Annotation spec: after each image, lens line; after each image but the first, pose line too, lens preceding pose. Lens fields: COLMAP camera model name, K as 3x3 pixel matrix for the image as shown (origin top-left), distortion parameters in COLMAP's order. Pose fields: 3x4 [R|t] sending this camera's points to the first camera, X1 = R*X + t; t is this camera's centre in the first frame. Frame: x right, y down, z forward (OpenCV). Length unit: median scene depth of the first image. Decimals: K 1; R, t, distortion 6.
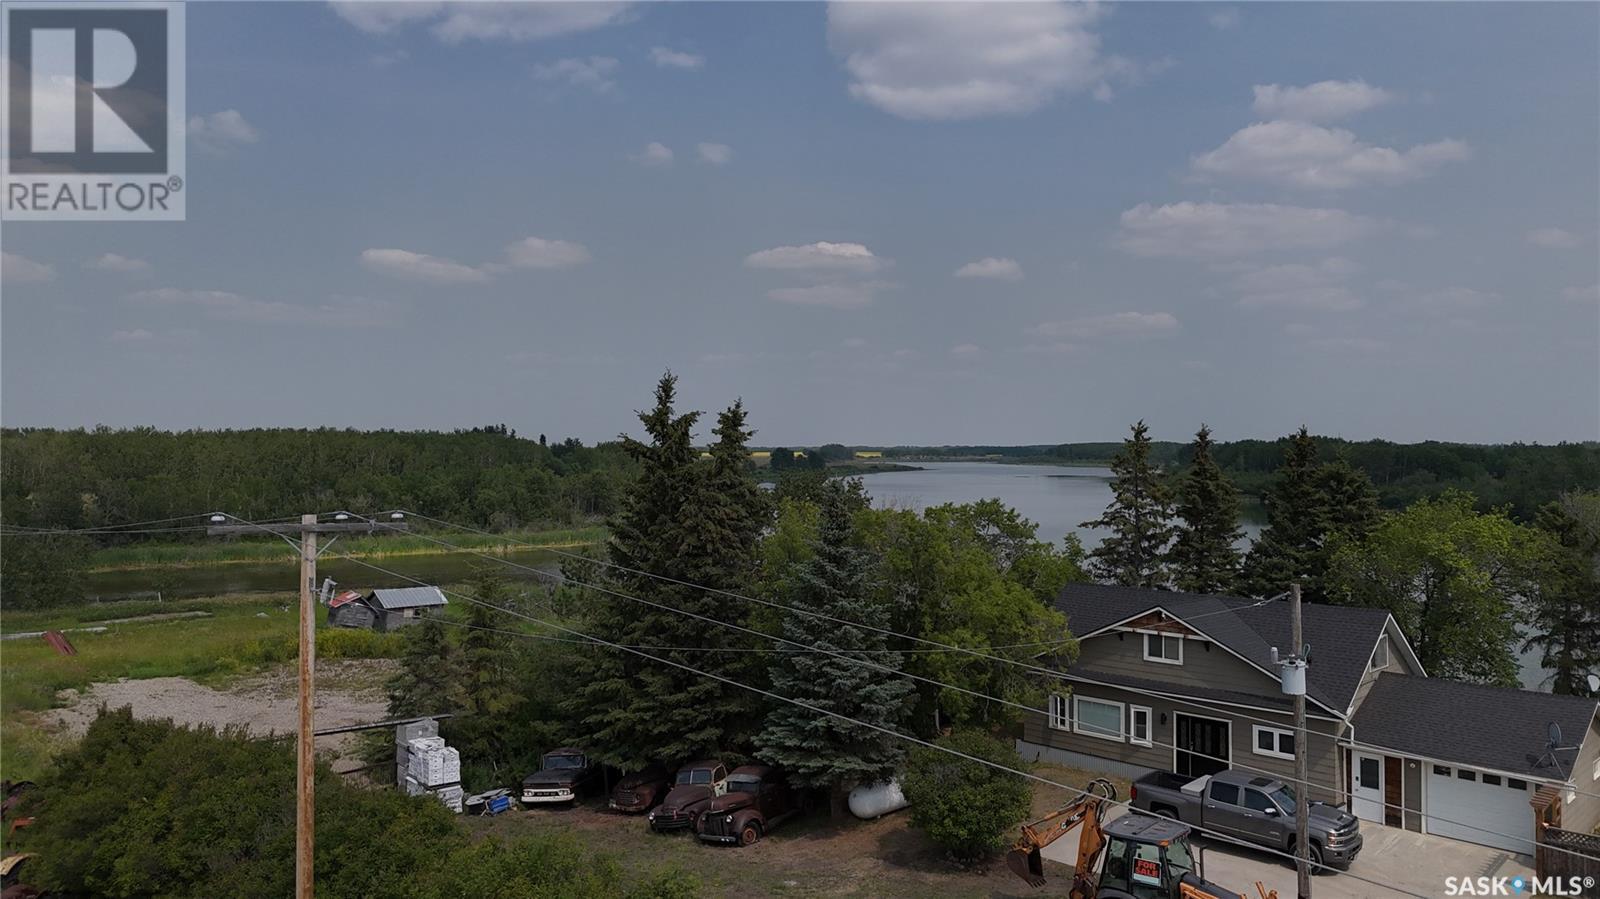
lens RADIAL K [[1176.9, 0, 800.0], [0, 1176.9, 449.5], [0, 0, 1]] dist [0.015267, 0.003387]
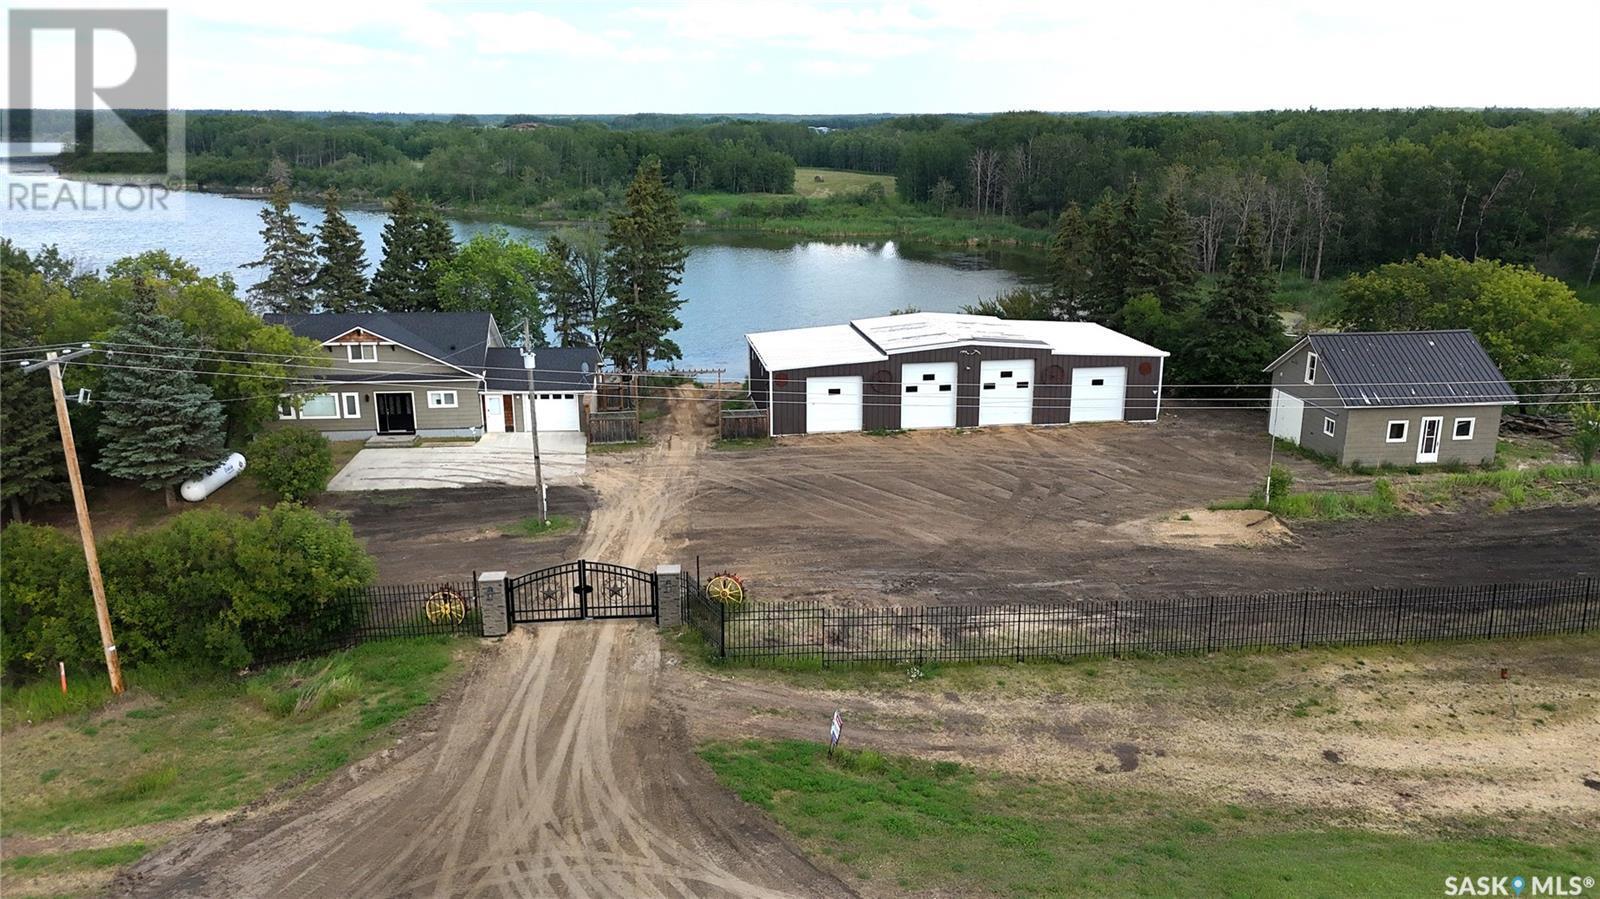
lens RADIAL K [[1176.9, 0, 800.0], [0, 1176.9, 449.5], [0, 0, 1]] dist [0.015267, 0.003387]
pose [[0.647859, -0.207038, 0.733085, -0.465218], [-0.001964, 0.961900, 0.273395, -0.128292], [-0.761758, -0.178561, 0.622769, -0.398247]]
